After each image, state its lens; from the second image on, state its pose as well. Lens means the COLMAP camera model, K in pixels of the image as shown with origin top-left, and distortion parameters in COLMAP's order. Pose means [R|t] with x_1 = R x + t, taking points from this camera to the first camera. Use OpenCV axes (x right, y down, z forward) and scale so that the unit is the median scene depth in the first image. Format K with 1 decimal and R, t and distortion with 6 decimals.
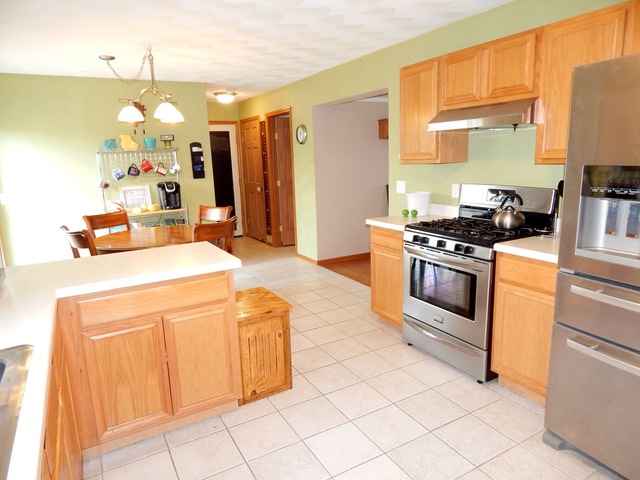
lens RADIAL K [[422.8, 0, 318.9], [0, 422.8, 240.5], [0, 0, 1]] dist [0.002976, 0.005568]
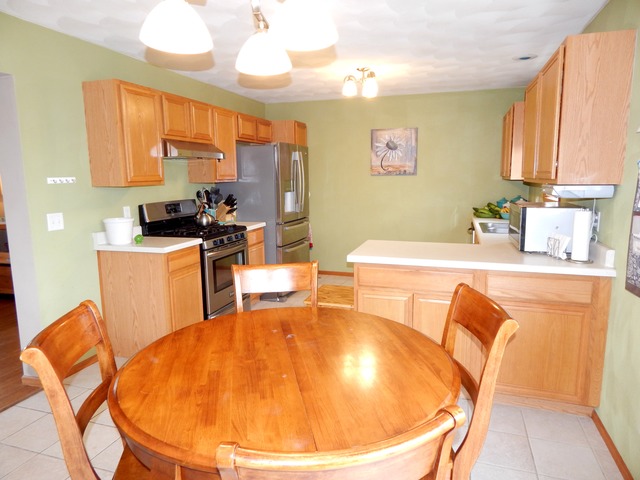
lens RADIAL K [[422.8, 0, 320.3], [0, 422.8, 238.6], [0, 0, 1]] dist [0.002976, 0.005568]
pose [[-0.668188, -0.070974, 0.740600, -0.591538], [0.181720, 0.949721, 0.254967, -0.185576], [-0.721459, 0.304948, -0.621694, 1.038185]]
